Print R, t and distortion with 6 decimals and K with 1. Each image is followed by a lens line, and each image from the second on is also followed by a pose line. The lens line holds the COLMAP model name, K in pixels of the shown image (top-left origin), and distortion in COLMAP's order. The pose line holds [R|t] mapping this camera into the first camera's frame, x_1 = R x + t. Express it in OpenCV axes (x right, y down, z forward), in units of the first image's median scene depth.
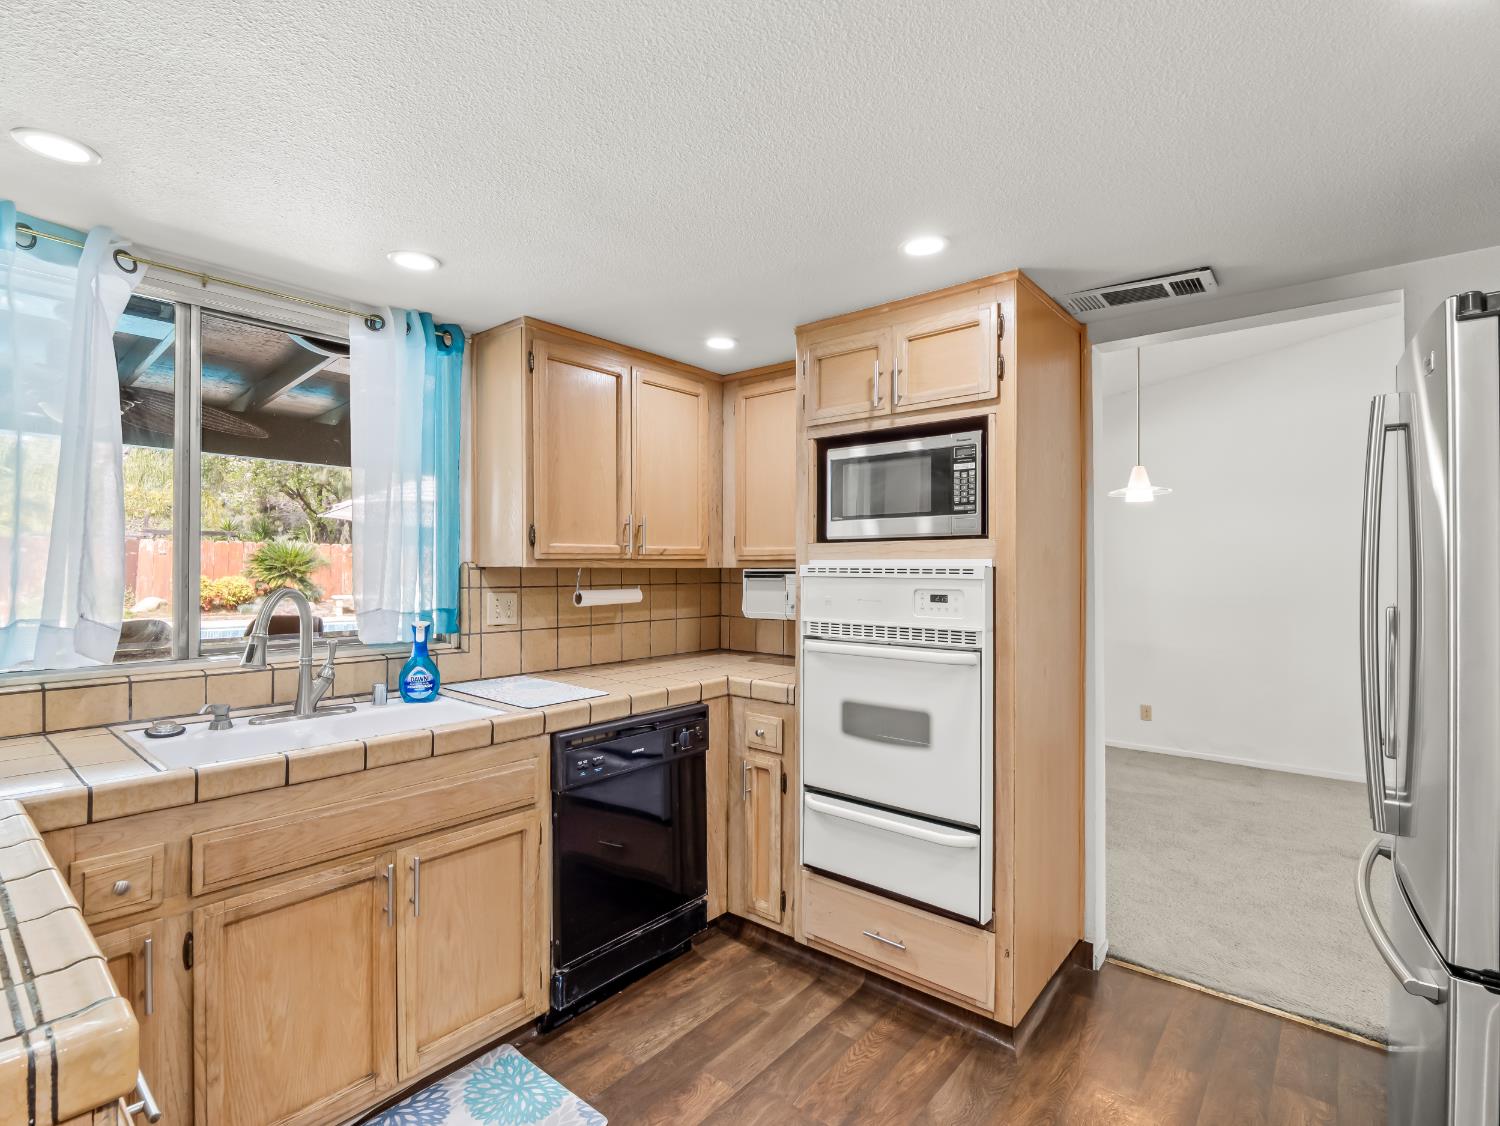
lens RADIAL K [[722.2, 0, 750.0], [0, 722.2, 563.0], [0, 0, 1]] dist [-0.000907, -0.000194]
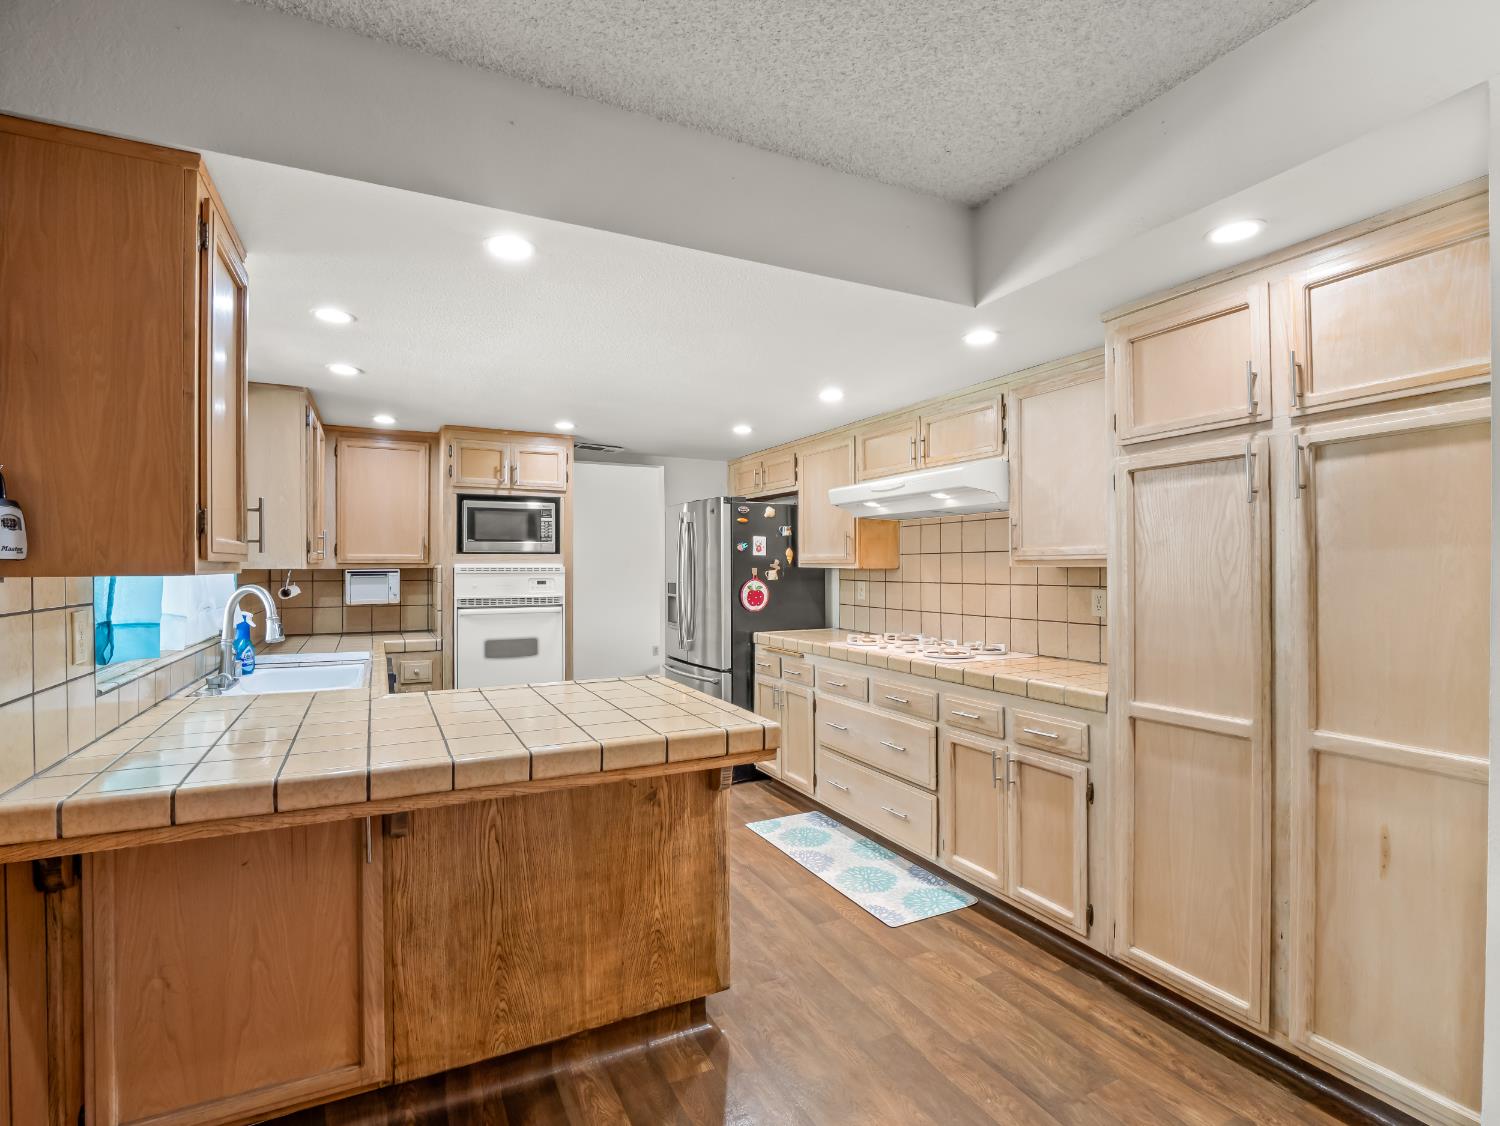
lens RADIAL K [[722.2, 0, 750.0], [0, 722.2, 563.0], [0, 0, 1]] dist [-0.000907, -0.000194]
pose [[0.380392, 0.000444, 0.924825, -1.392542], [-0.001110, 0.999999, -0.000023, -0.007449], [-0.924825, -0.001018, 0.380392, -0.338762]]
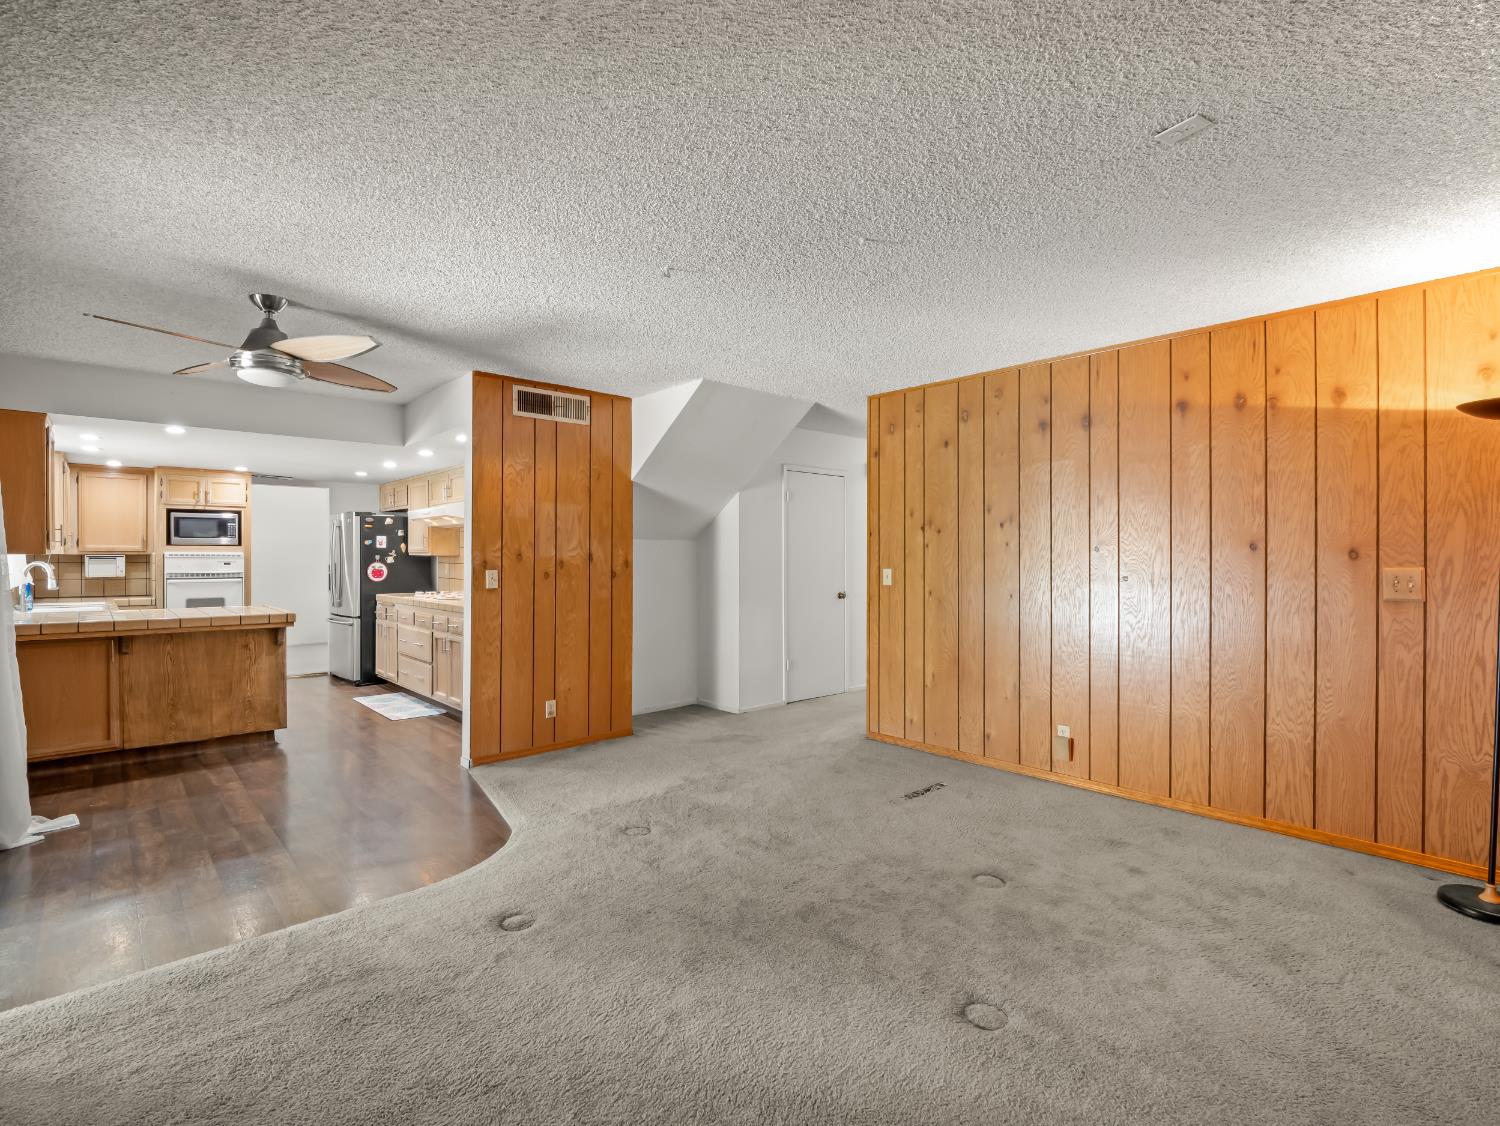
lens RADIAL K [[734.8, 0, 742.8], [0, 734.8, 561.0], [0, 0, 1]] dist [-0.002426, -0.000717]
pose [[0.139884, -0.006721, 0.990145, -2.710988], [-0.004981, 0.999960, 0.007491, -0.000717], [-0.990155, -0.005980, 0.139845, -1.807020]]
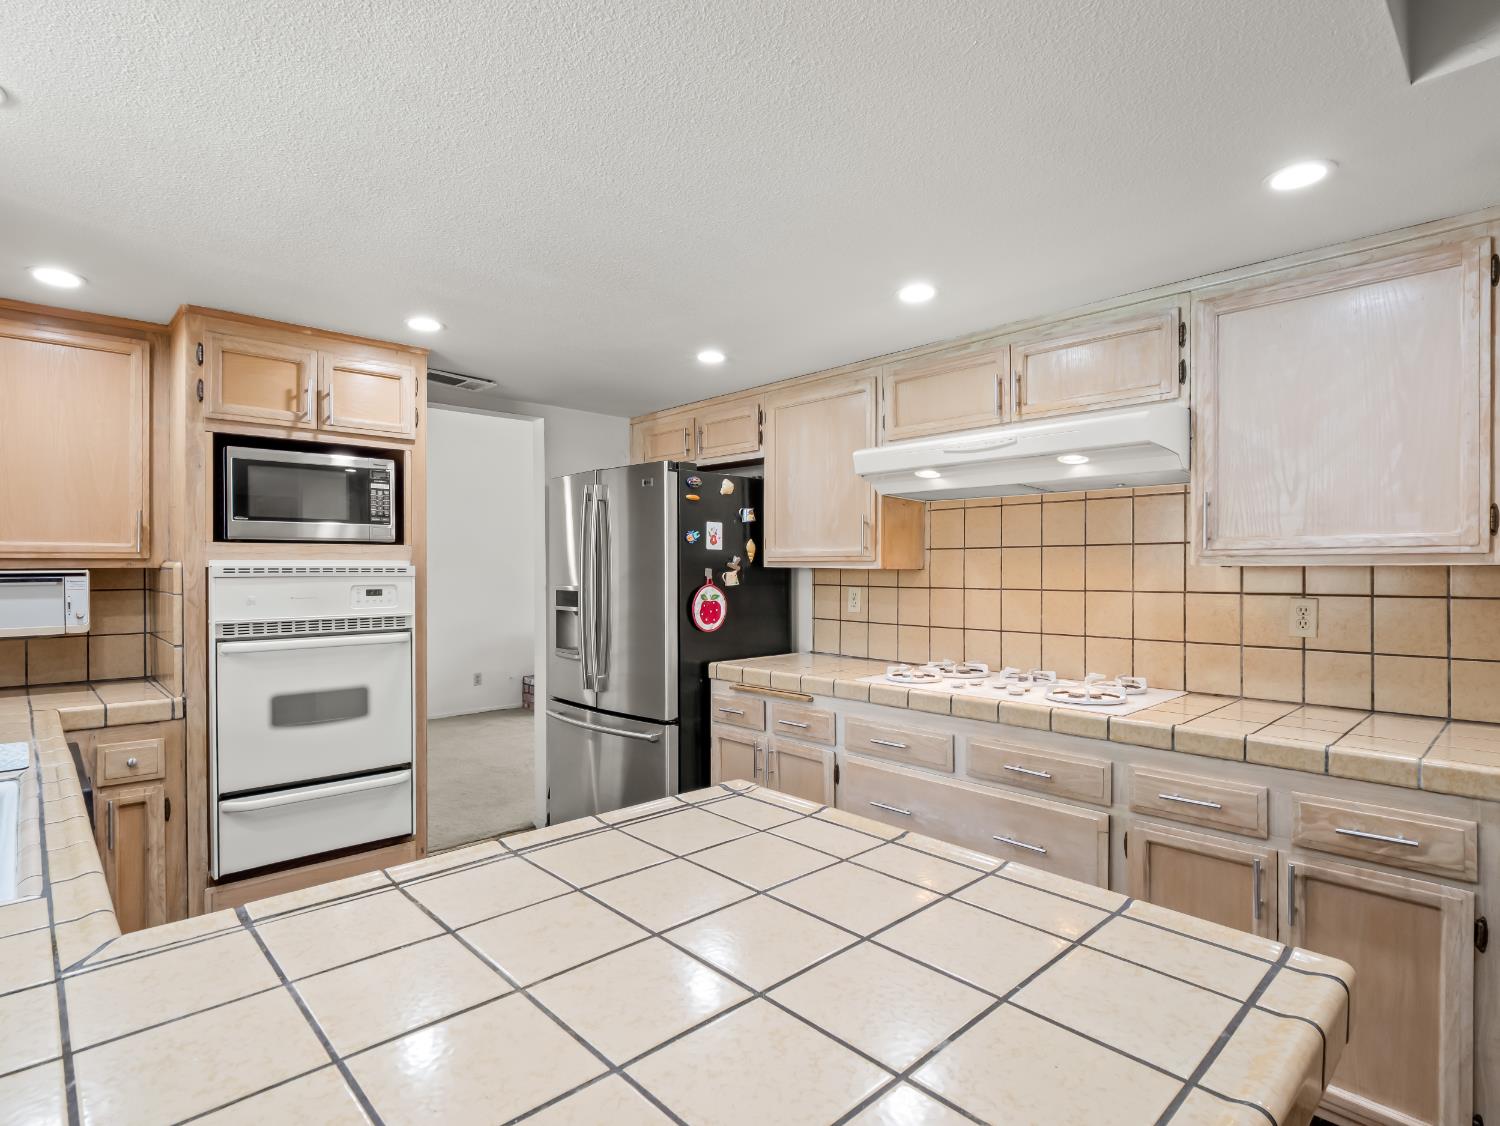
lens RADIAL K [[766.4, 0, 746.9], [0, 766.4, 573.3], [0, 0, 1]] dist [-0.007493, -0.001633]
pose [[0.105736, -0.010724, 0.994336, -0.938642], [-0.003286, 0.999933, 0.011134, 0.000097], [-0.994389, -0.004445, 0.105694, 0.222964]]
